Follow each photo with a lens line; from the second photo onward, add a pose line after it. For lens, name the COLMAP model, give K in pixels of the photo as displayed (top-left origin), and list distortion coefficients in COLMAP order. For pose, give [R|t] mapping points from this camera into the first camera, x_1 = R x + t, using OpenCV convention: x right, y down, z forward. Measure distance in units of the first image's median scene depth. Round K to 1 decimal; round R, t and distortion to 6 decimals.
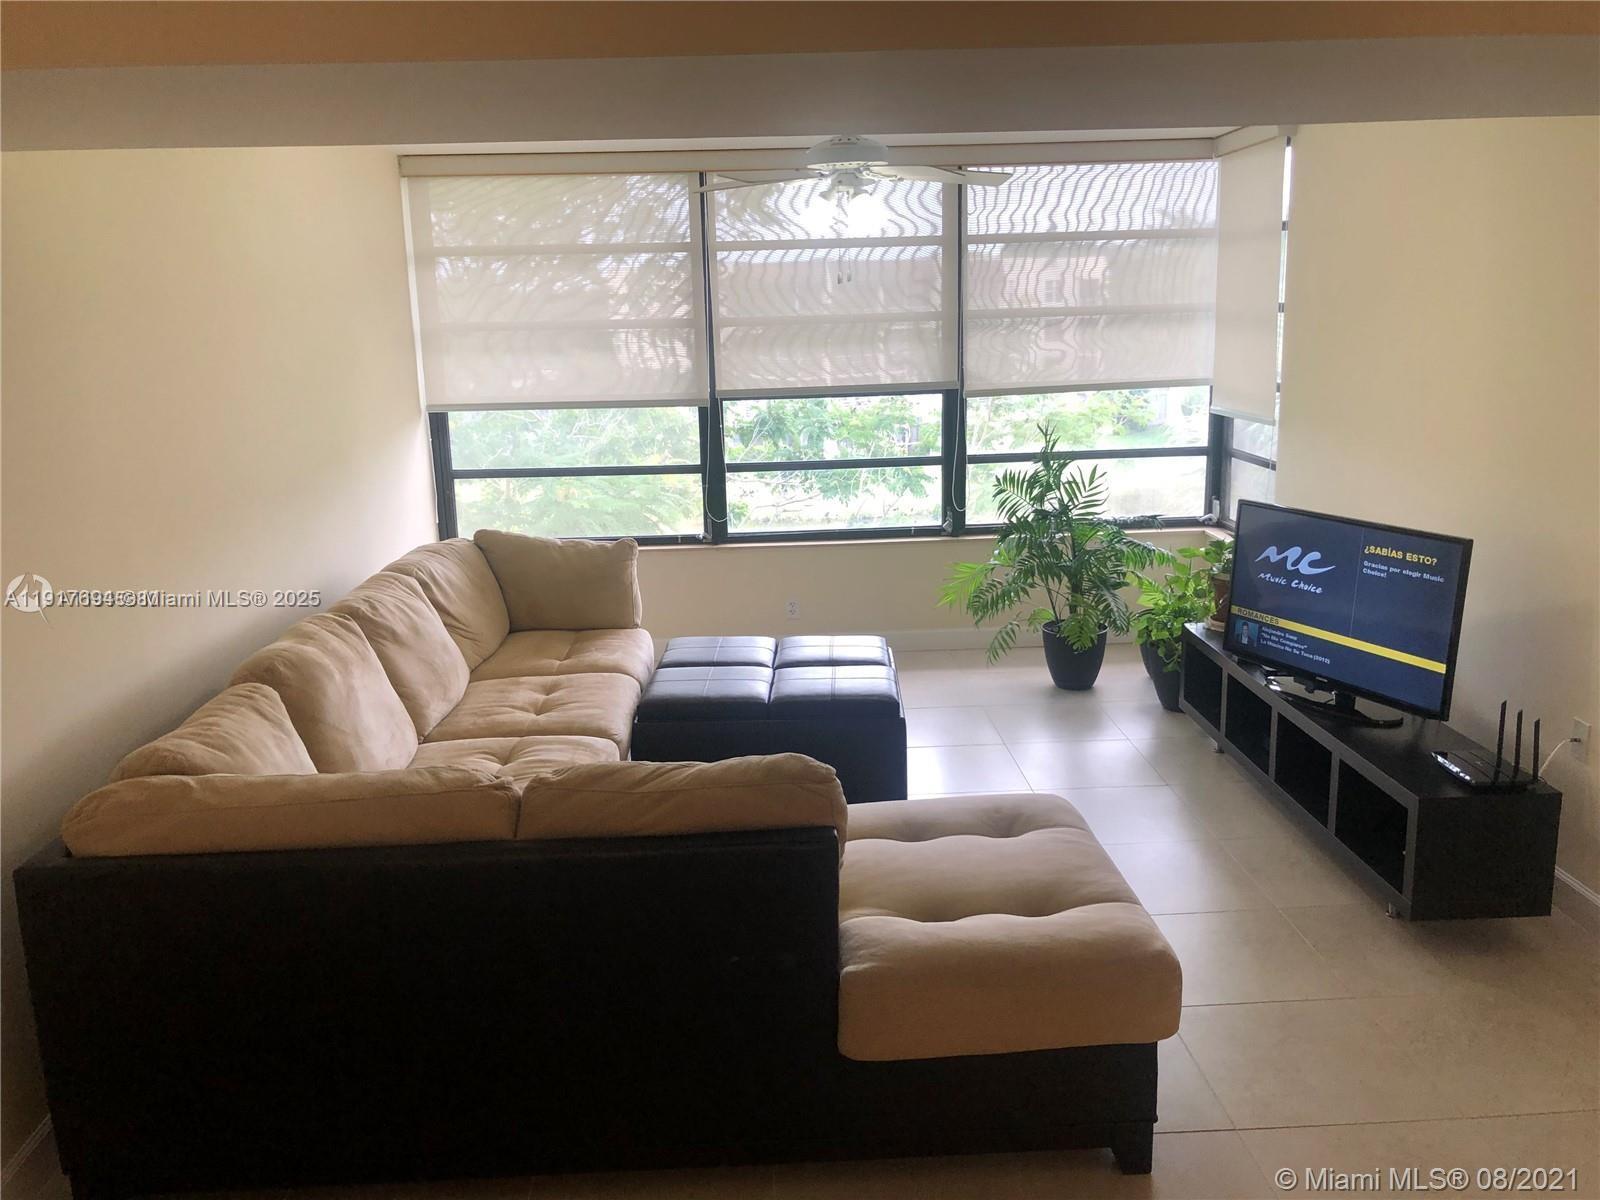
lens RADIAL K [[1302.2, 0, 800.0], [0, 1302.2, 600.0], [0, 0, 1]] dist [0.017659, -0.011809]
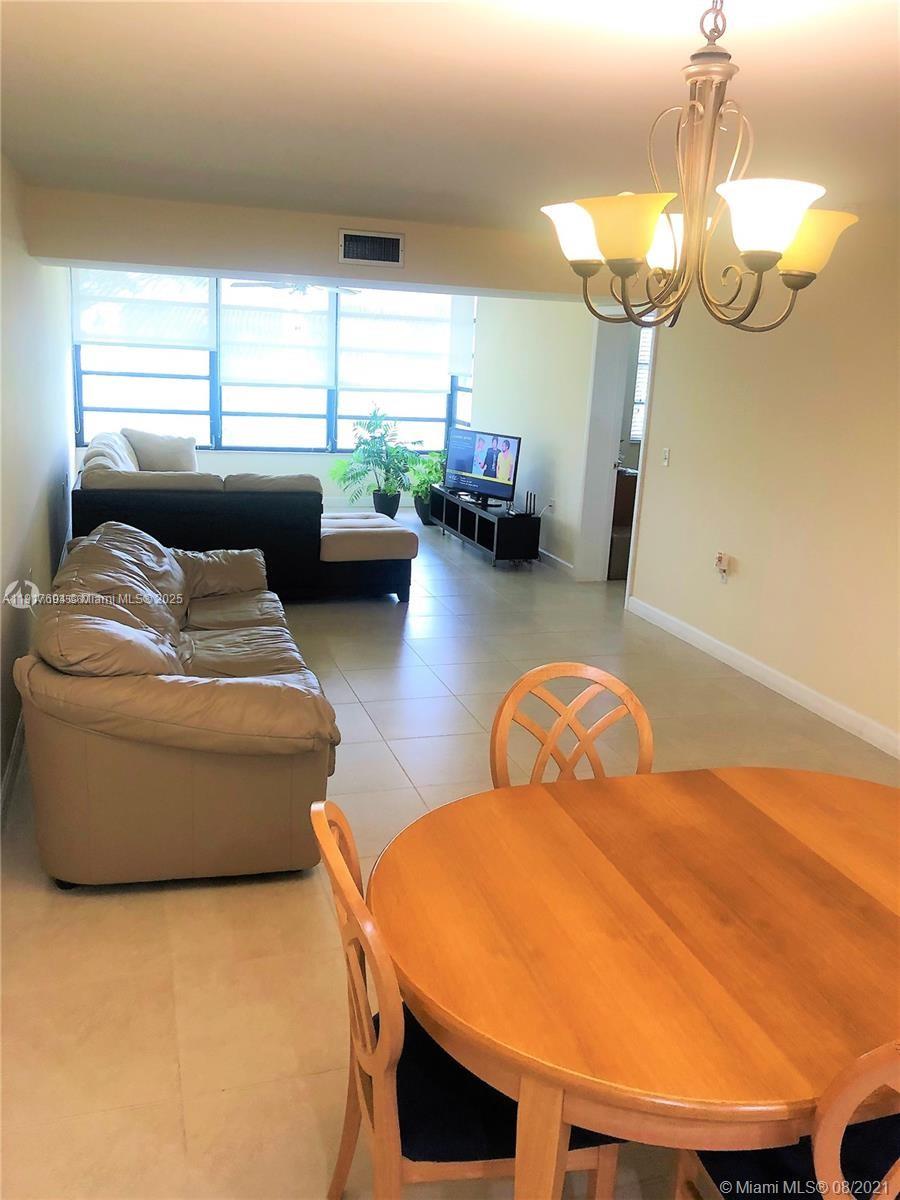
lens RADIAL K [[976.7, 0, 450.0], [0, 976.7, 600.0], [0, 0, 1]] dist [0.017659, -0.011809]
pose [[0.961441, 0.008503, 0.274881, -0.151065], [-0.016119, 0.999546, 0.025462, 0.167979], [-0.274540, -0.028911, 0.961141, -0.678614]]
